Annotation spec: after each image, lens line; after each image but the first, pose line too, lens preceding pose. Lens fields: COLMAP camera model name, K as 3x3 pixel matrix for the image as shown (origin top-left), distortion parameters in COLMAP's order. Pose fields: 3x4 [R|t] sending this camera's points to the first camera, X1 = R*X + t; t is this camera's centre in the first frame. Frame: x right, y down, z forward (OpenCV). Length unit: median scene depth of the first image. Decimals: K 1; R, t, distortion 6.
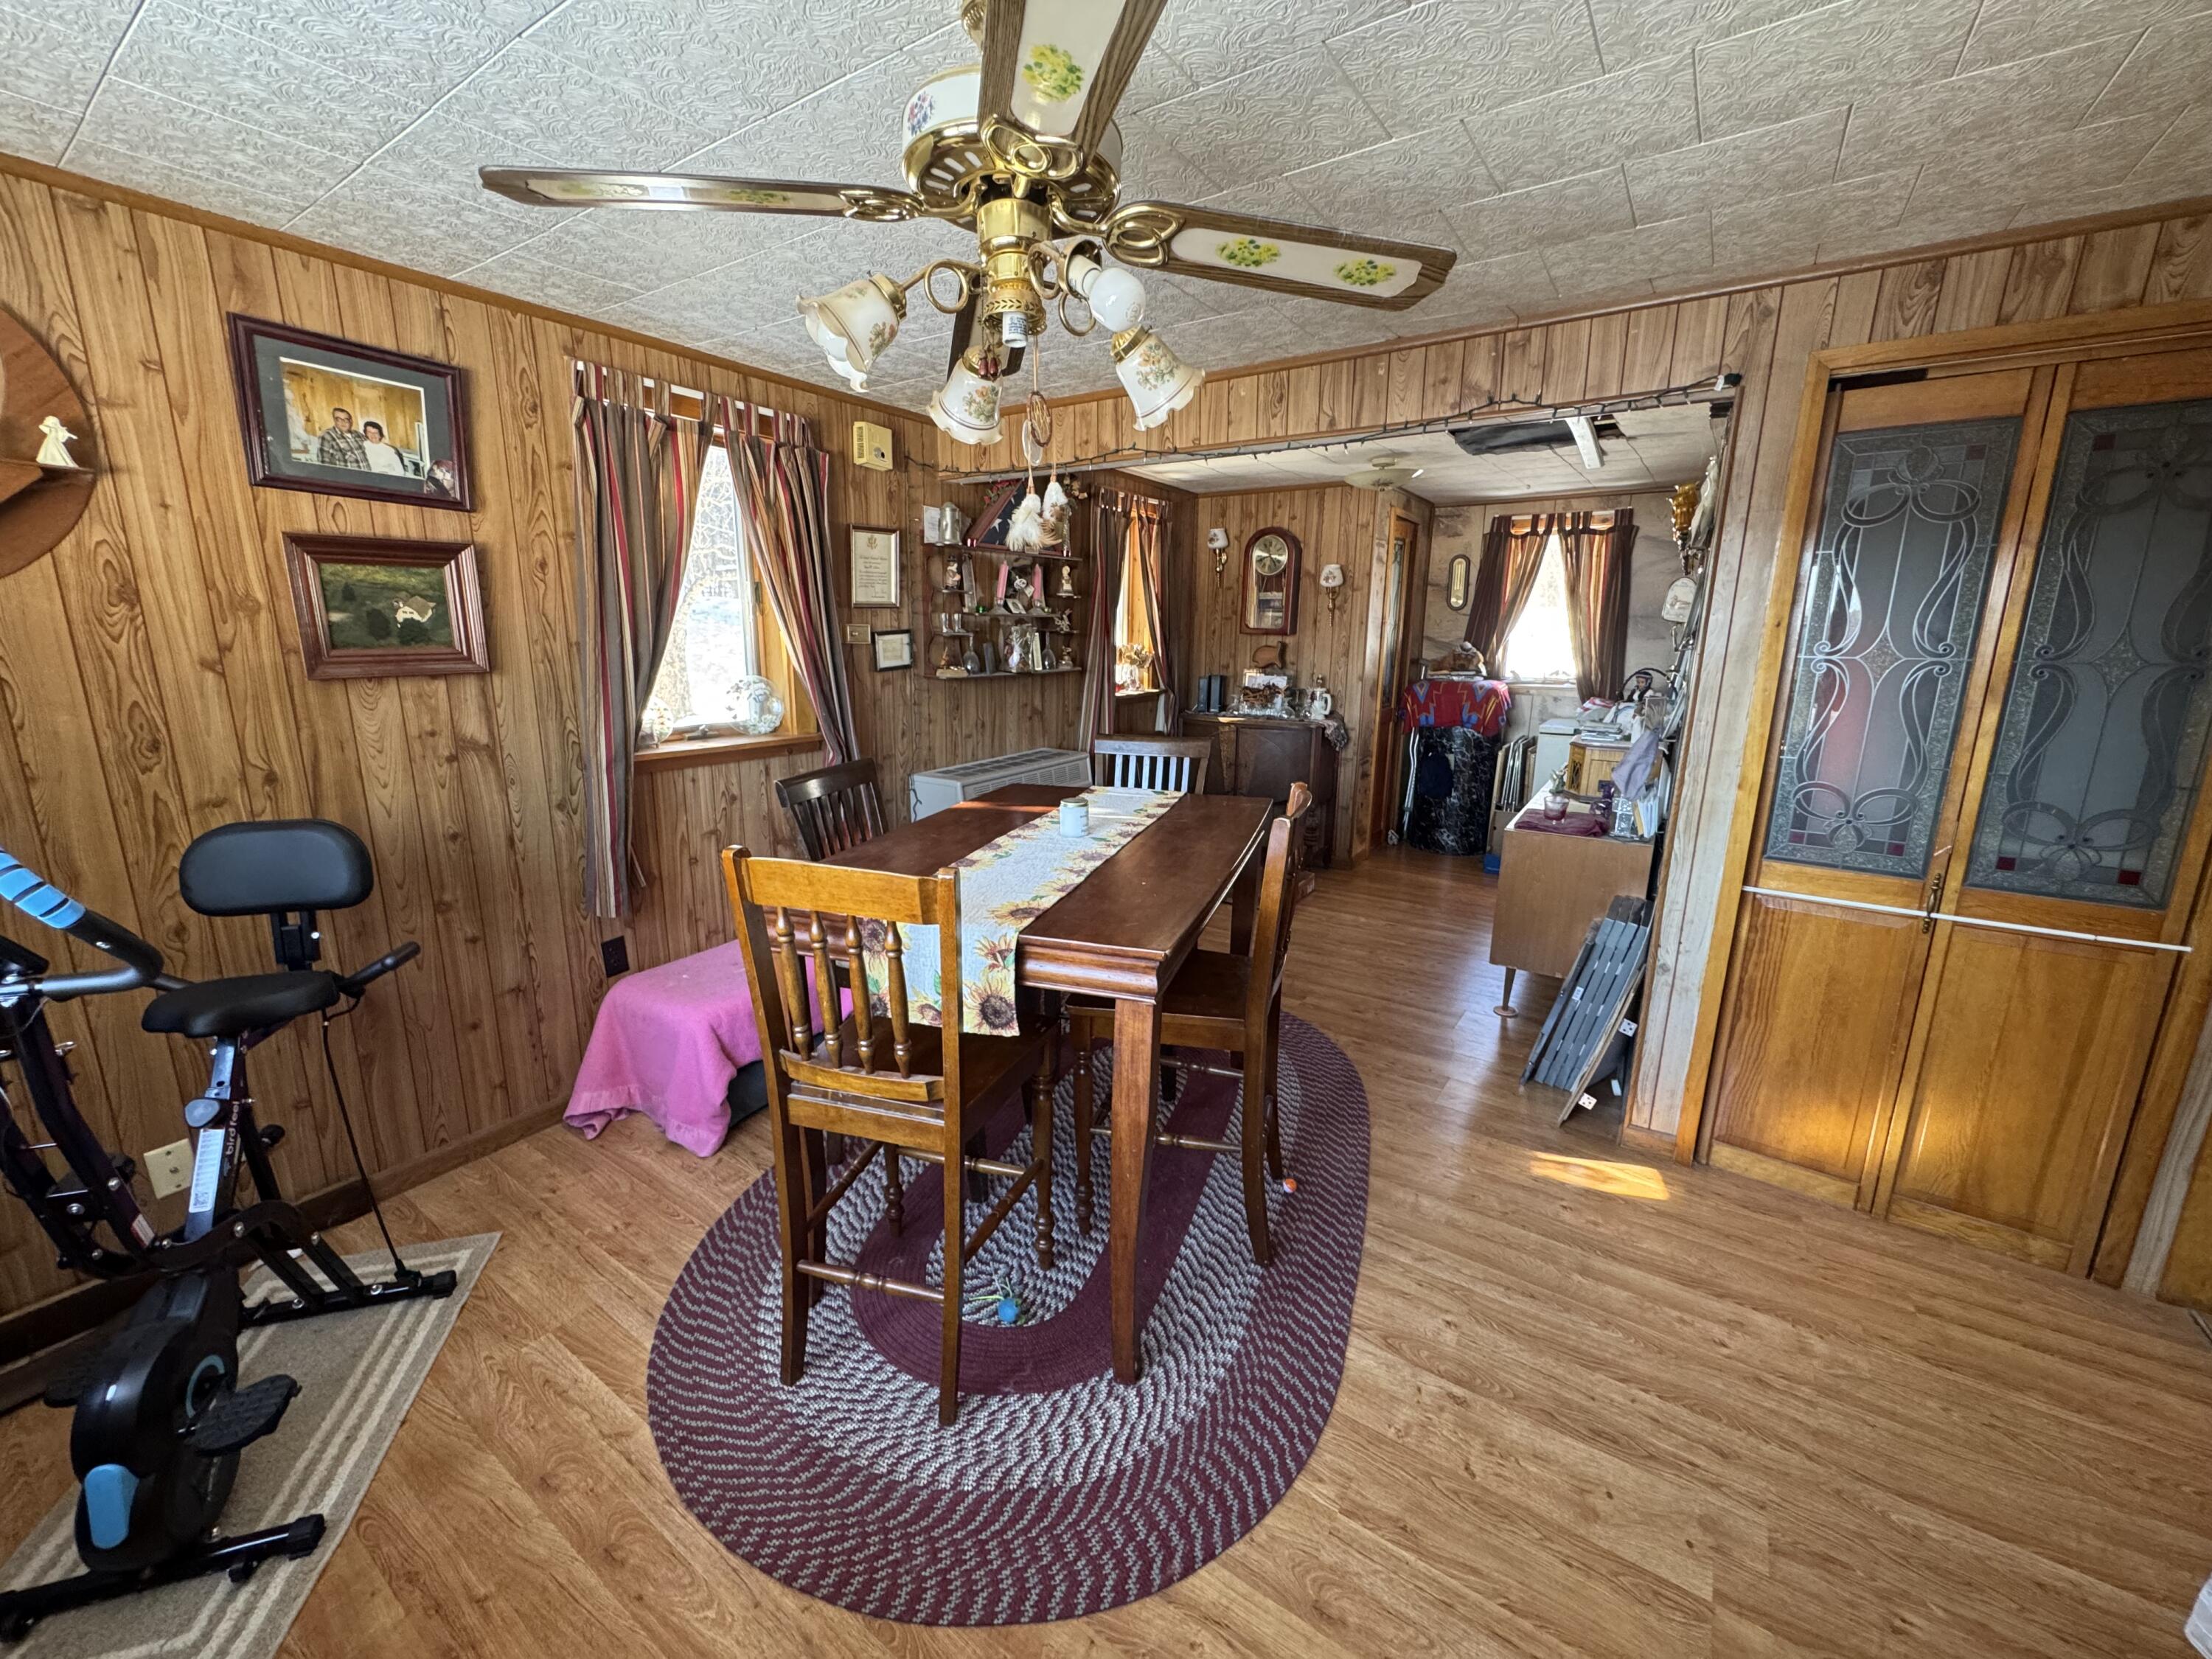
lens RADIAL K [[880.4, 0, 1102.8], [0, 880.4, 827.7], [0, 0, 1]] dist [-0.001579, 0.000357]
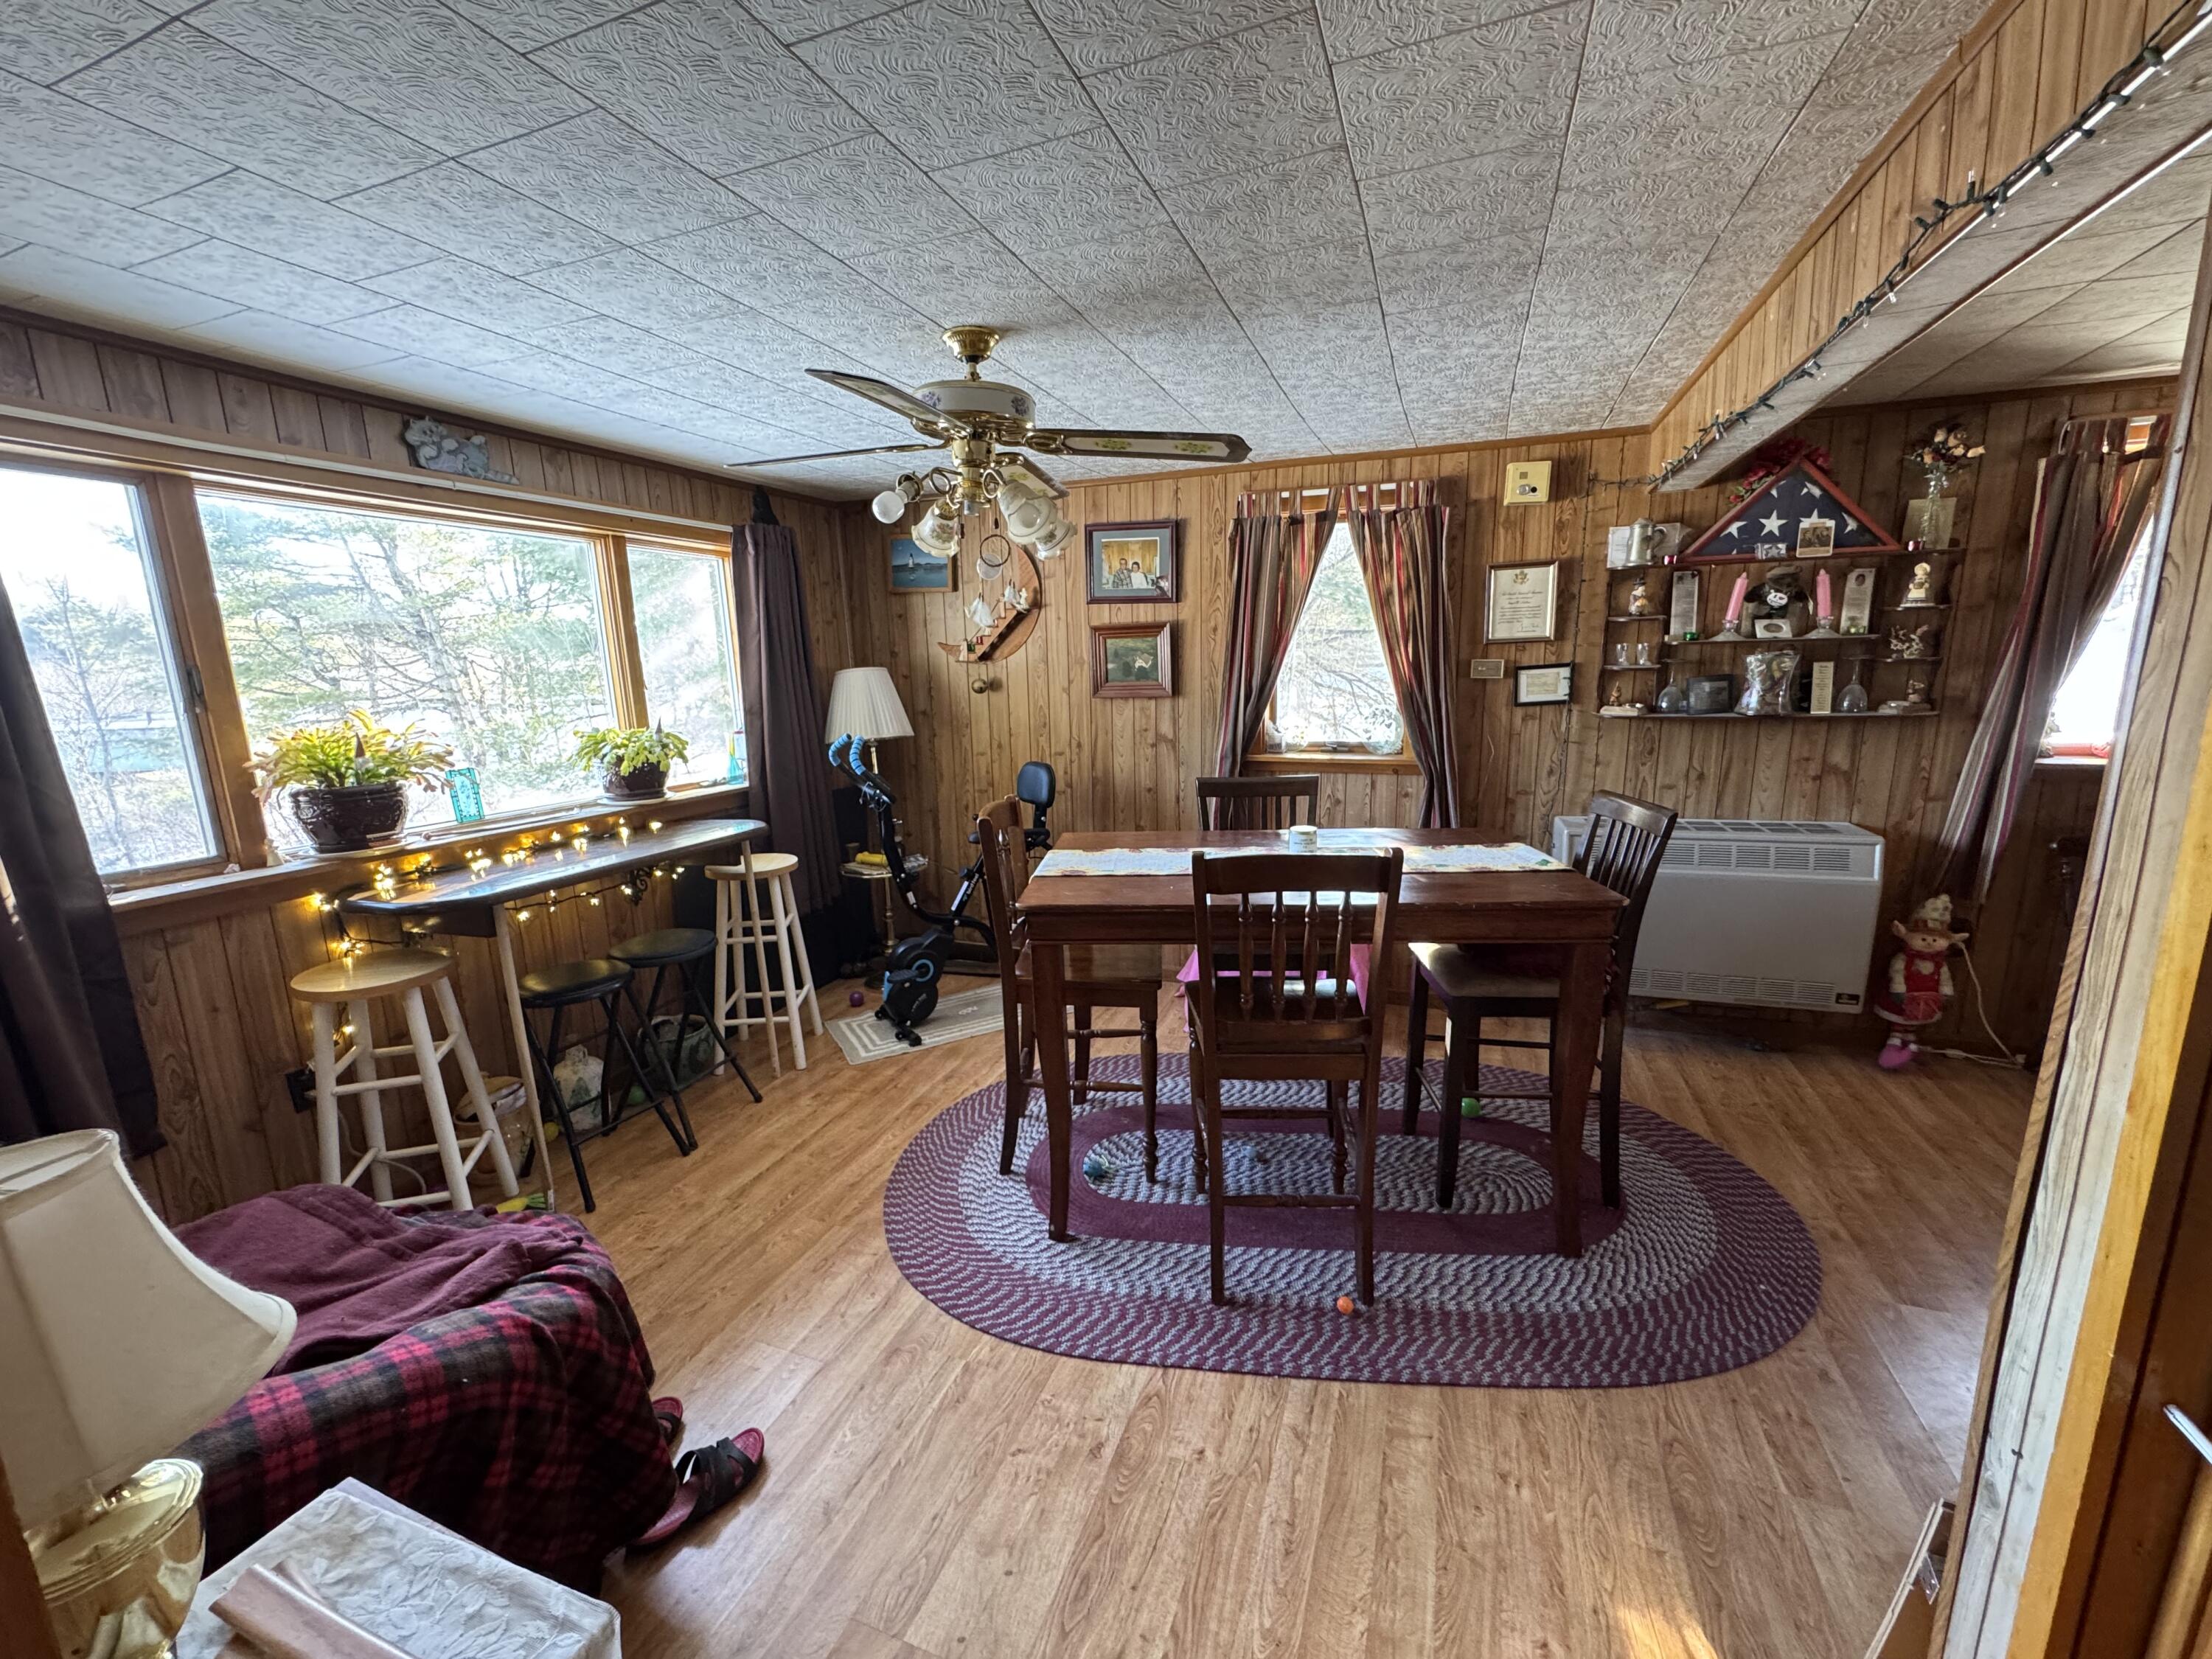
lens RADIAL K [[880.4, 0, 1109.0], [0, 880.4, 832.7], [0, 0, 1]] dist [-0.001579, 0.000357]
pose [[0.232247, 0.168146, -0.958013, 0.964733], [-0.194193, 0.973130, 0.123722, -0.112501], [0.953074, 0.157305, 0.258659, 0.510638]]
